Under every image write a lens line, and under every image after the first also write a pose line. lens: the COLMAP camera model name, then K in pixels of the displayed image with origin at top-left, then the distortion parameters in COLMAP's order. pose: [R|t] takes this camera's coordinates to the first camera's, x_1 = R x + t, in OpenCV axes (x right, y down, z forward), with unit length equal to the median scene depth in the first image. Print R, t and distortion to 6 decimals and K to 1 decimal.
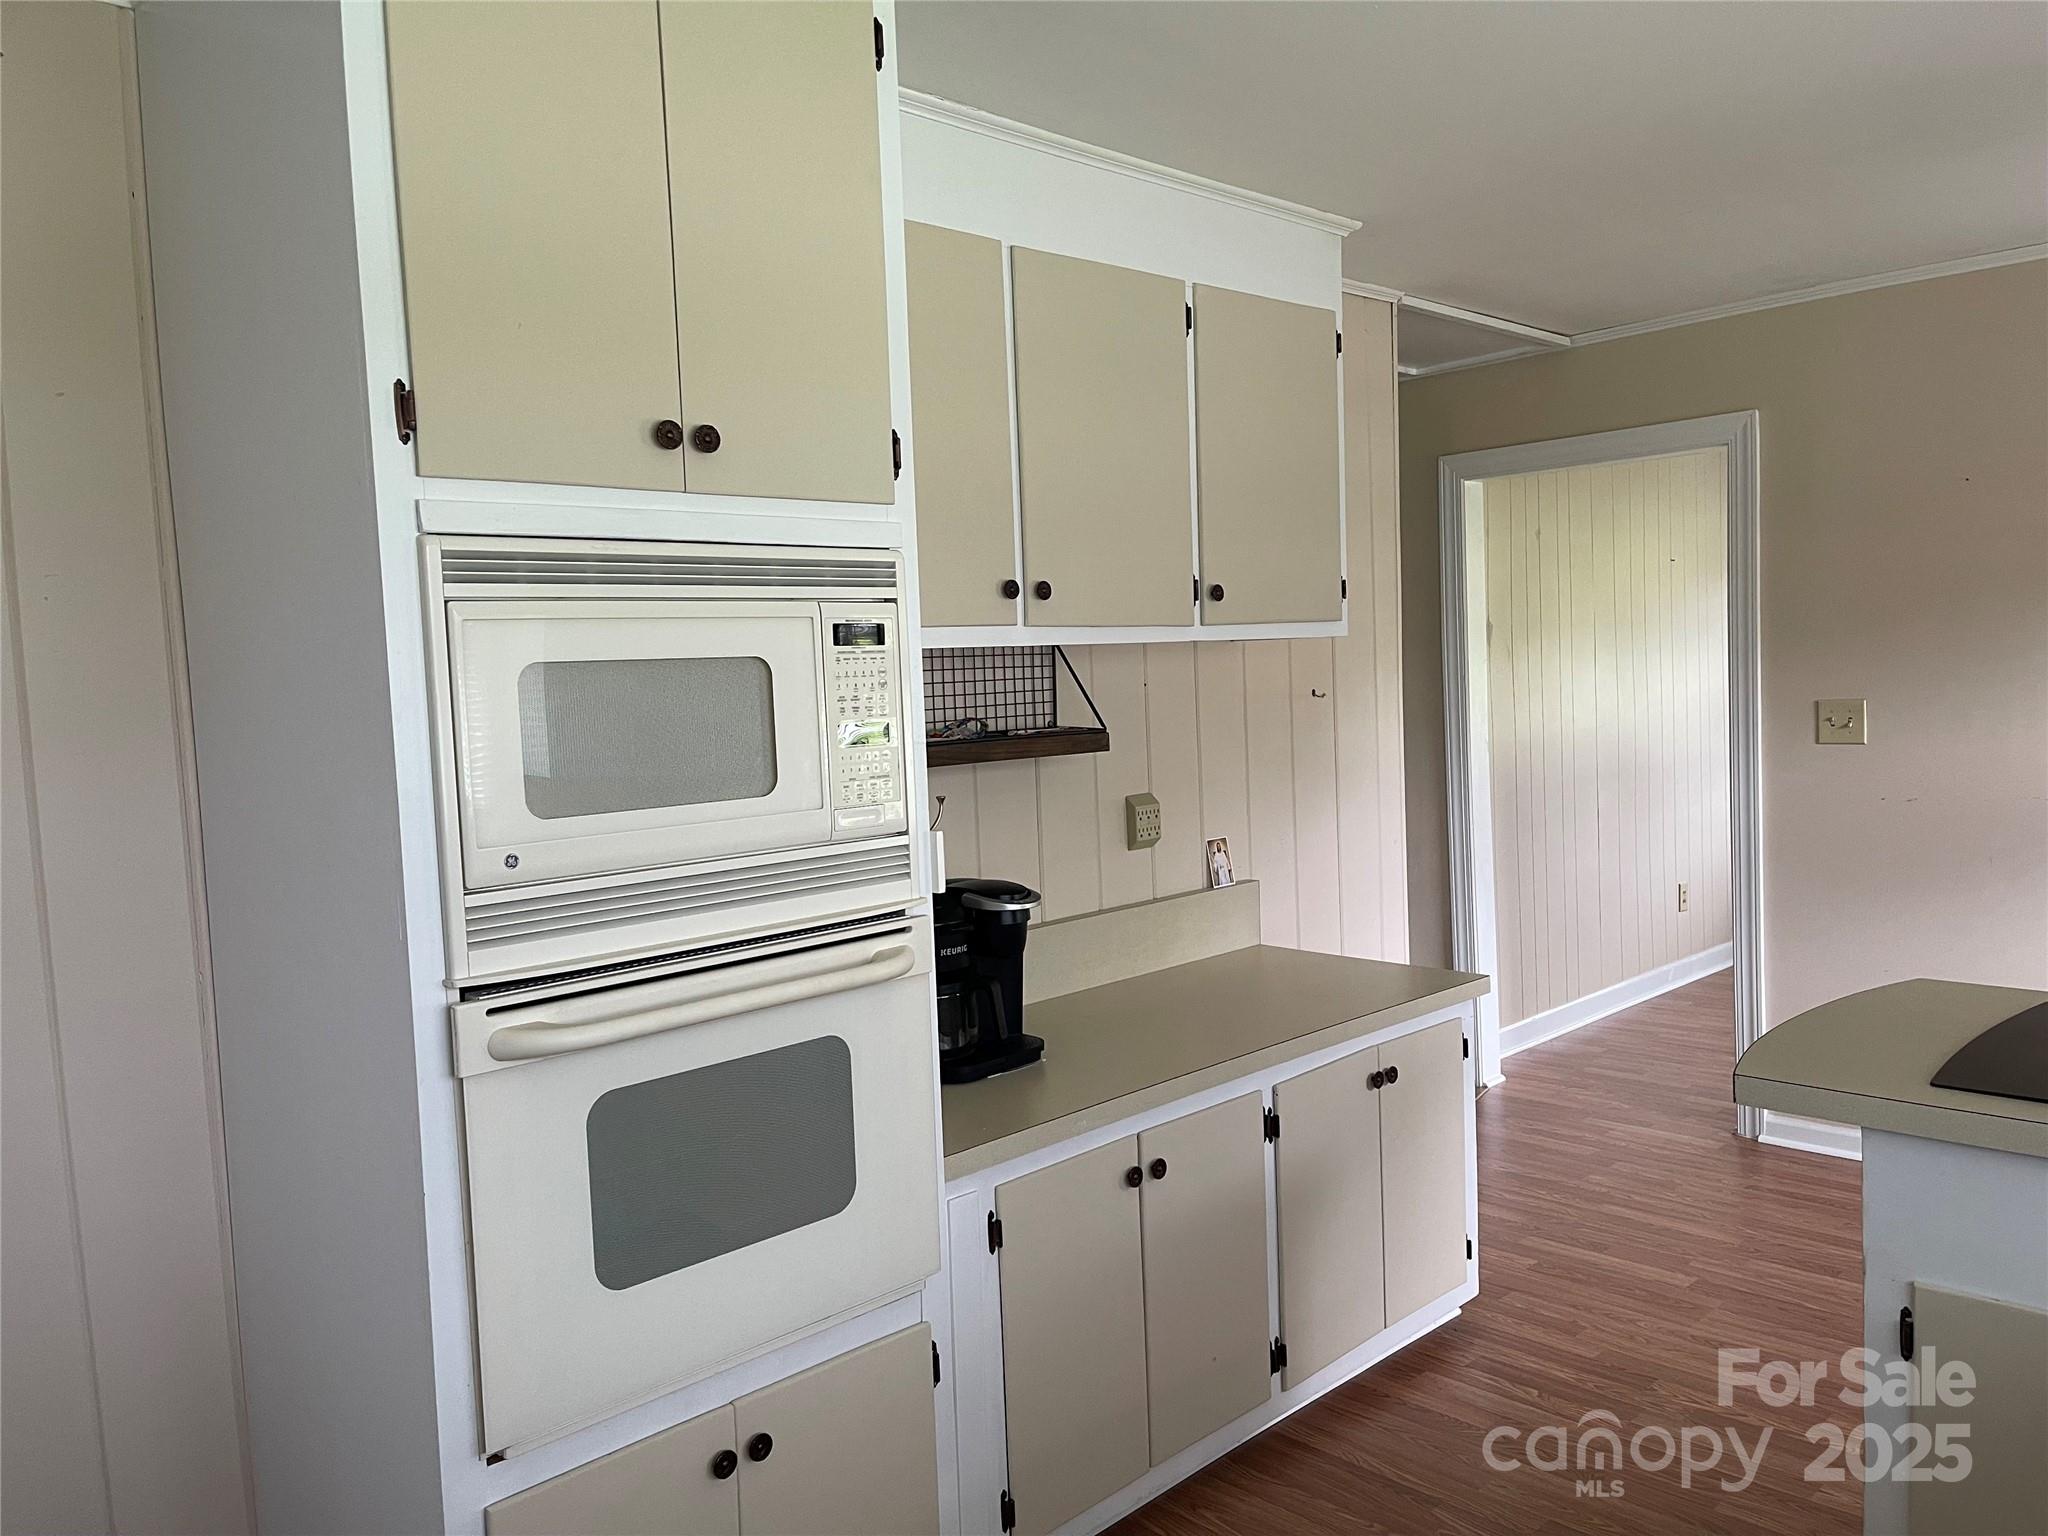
lens RADIAL K [[1532.8, 0, 1038.9], [0, 1532.8, 780.1], [0, 0, 1]] dist [0.054940, -0.068922]
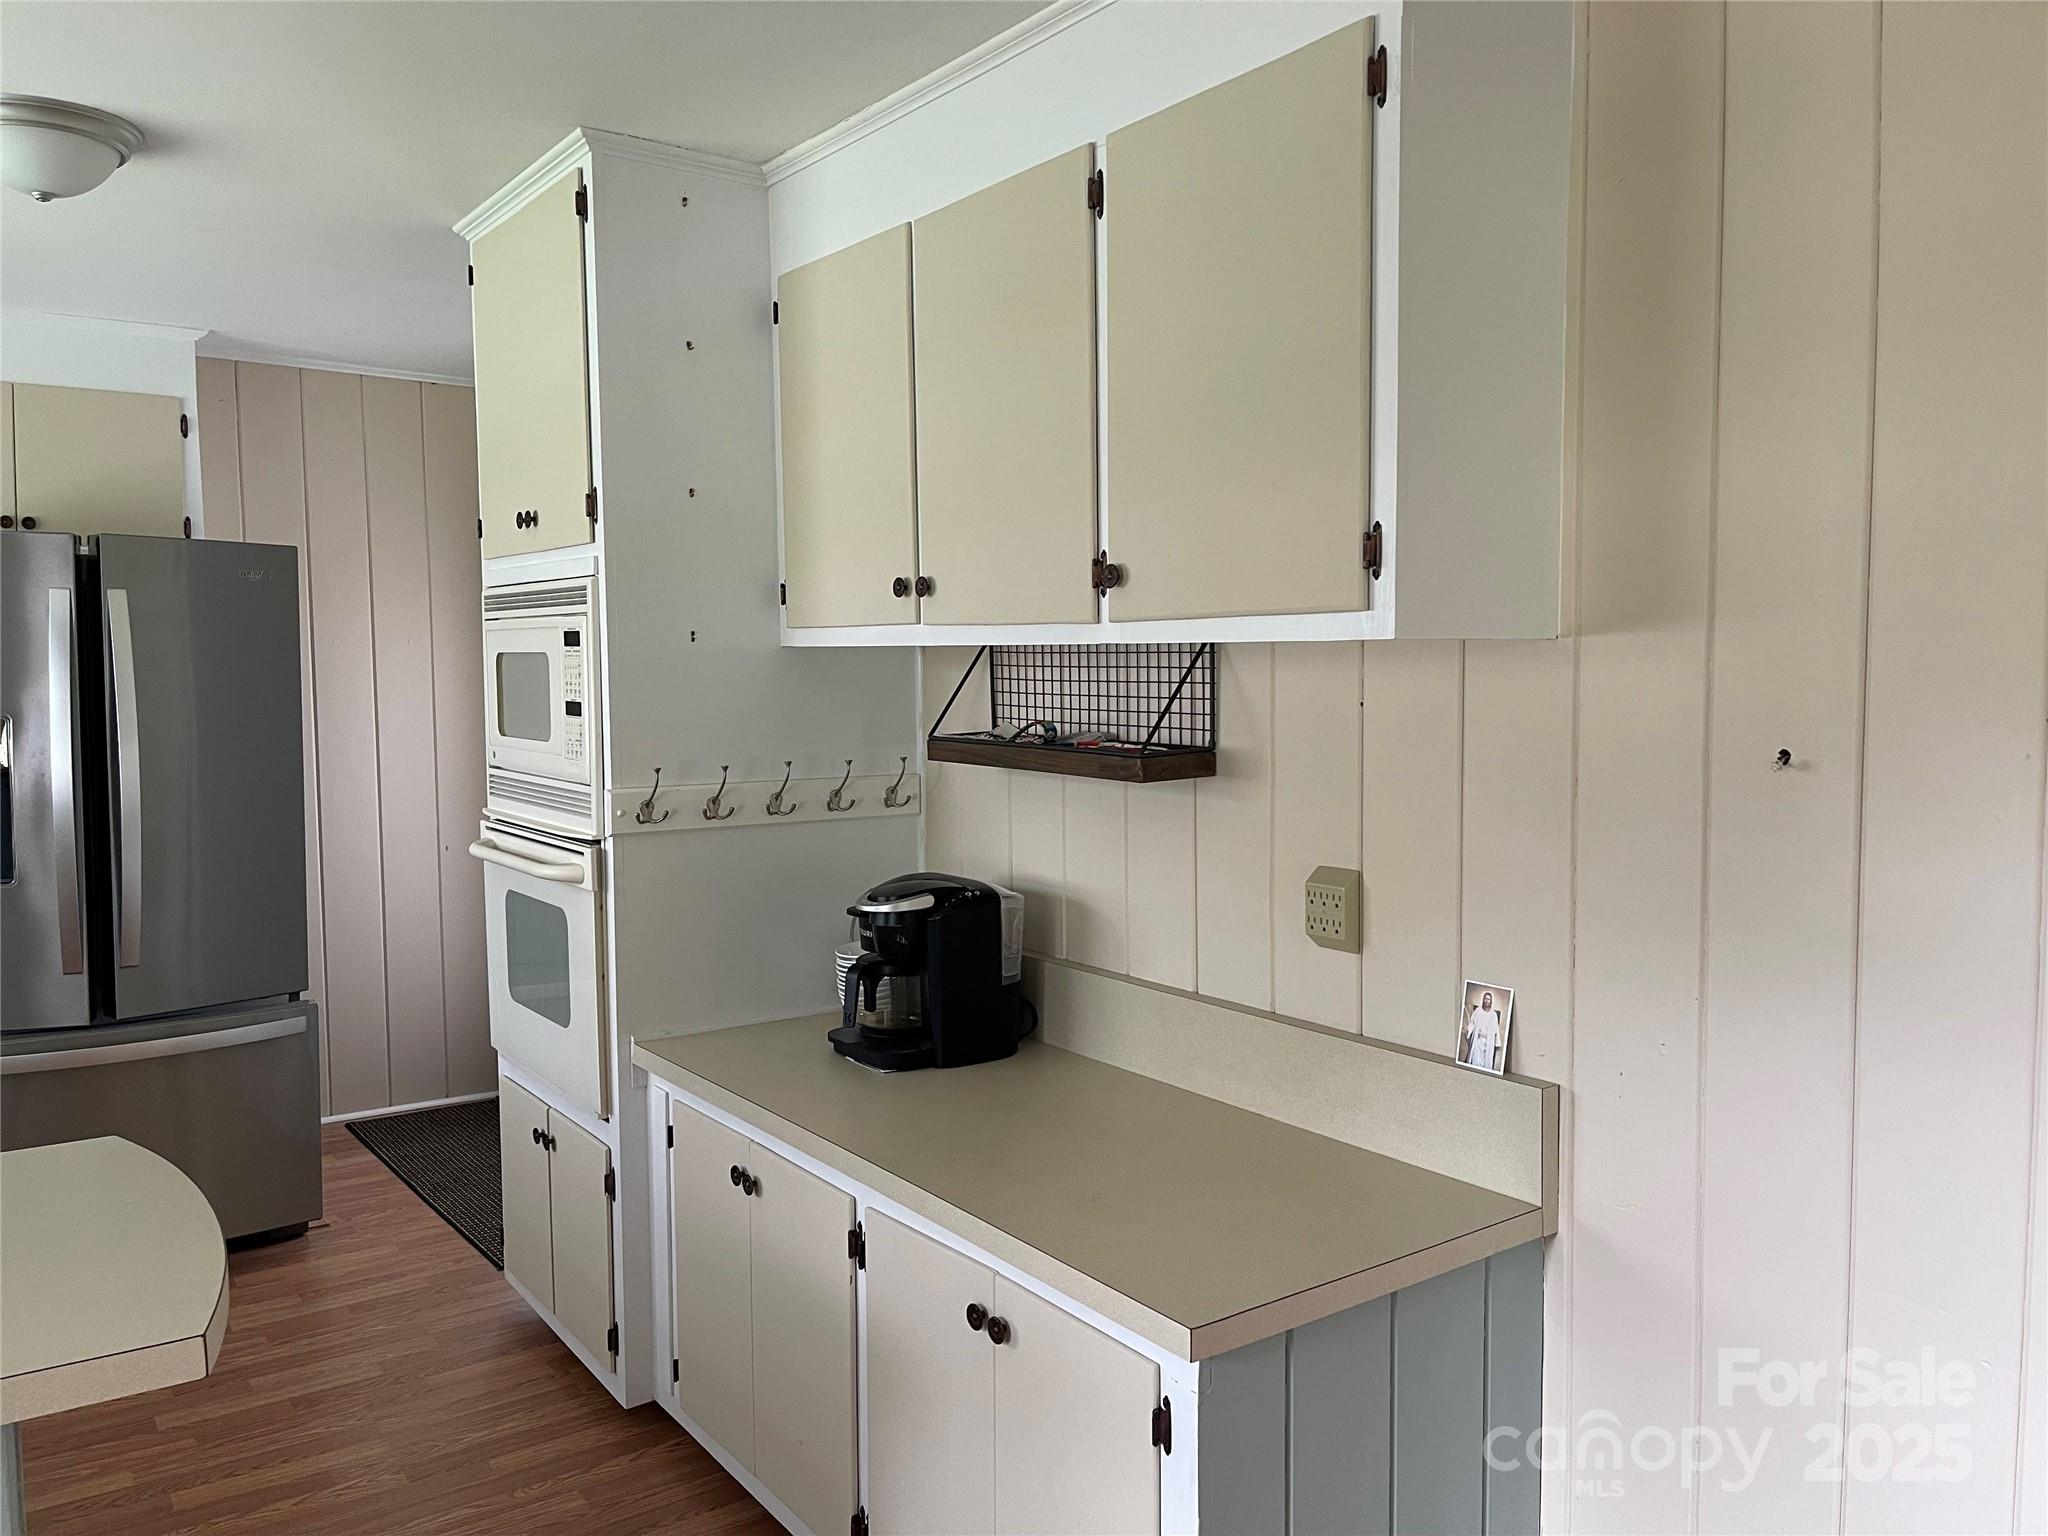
lens RADIAL K [[1532.8, 0, 1038.9], [0, 1532.8, 780.1], [0, 0, 1]] dist [0.054940, -0.068922]
pose [[-0.129257, 0.118673, -0.984484, 0.787530], [-0.068503, 0.989372, 0.128257, -0.112512], [0.989242, 0.084019, -0.119754, 1.018036]]
